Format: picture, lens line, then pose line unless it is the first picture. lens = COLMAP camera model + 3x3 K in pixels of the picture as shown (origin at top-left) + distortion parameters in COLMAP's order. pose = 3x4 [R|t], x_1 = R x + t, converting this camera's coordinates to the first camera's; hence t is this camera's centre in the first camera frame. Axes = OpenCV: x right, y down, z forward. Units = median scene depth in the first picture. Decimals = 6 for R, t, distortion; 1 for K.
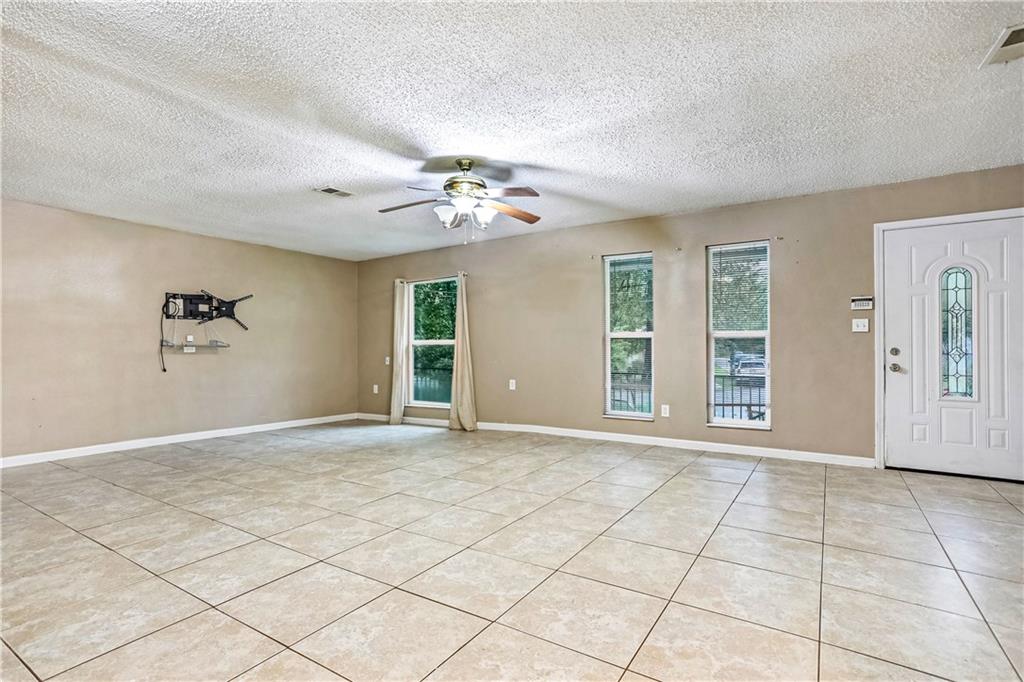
lens RADIAL K [[498.1, 0, 488.6], [0, 498.1, 351.0], [0, 0, 1]] dist [-0.029134, 0.011920]
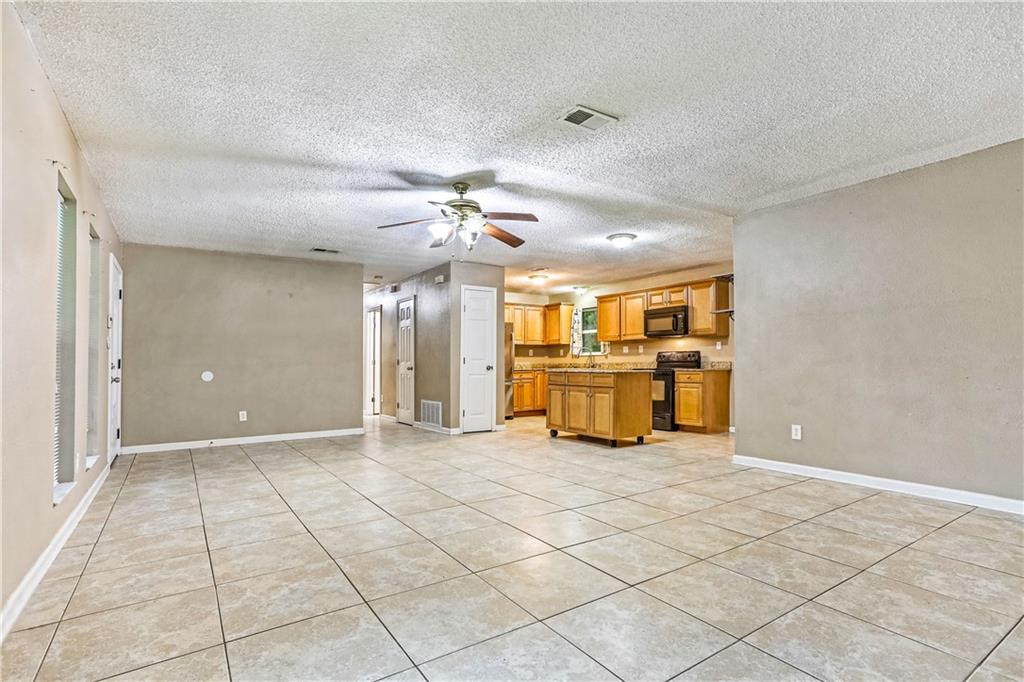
lens RADIAL K [[498.1, 0, 498.8], [0, 498.1, 358.1], [0, 0, 1]] dist [-0.029134, 0.011920]
pose [[-0.924703, 0.015554, 0.380372, -0.527917], [0.014383, 0.999879, -0.005922, 0.003191], [-0.380418, -0.000006, -0.924815, 1.957771]]
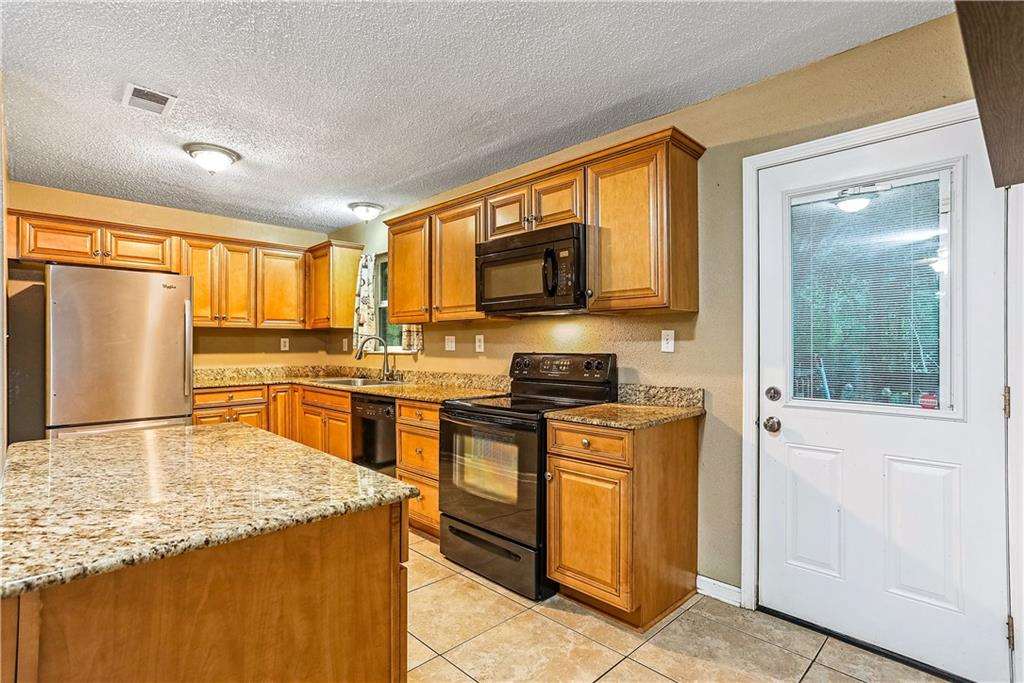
lens RADIAL K [[498.1, 0, 512.2], [0, 498.1, 341.1], [0, 0, 1]] dist [-0.029134, 0.011920]
pose [[-0.985446, 0.010487, 0.169665, -0.491305], [0.011736, 0.999911, 0.006362, -0.052680], [-0.169583, 0.008261, -0.985481, 0.525403]]
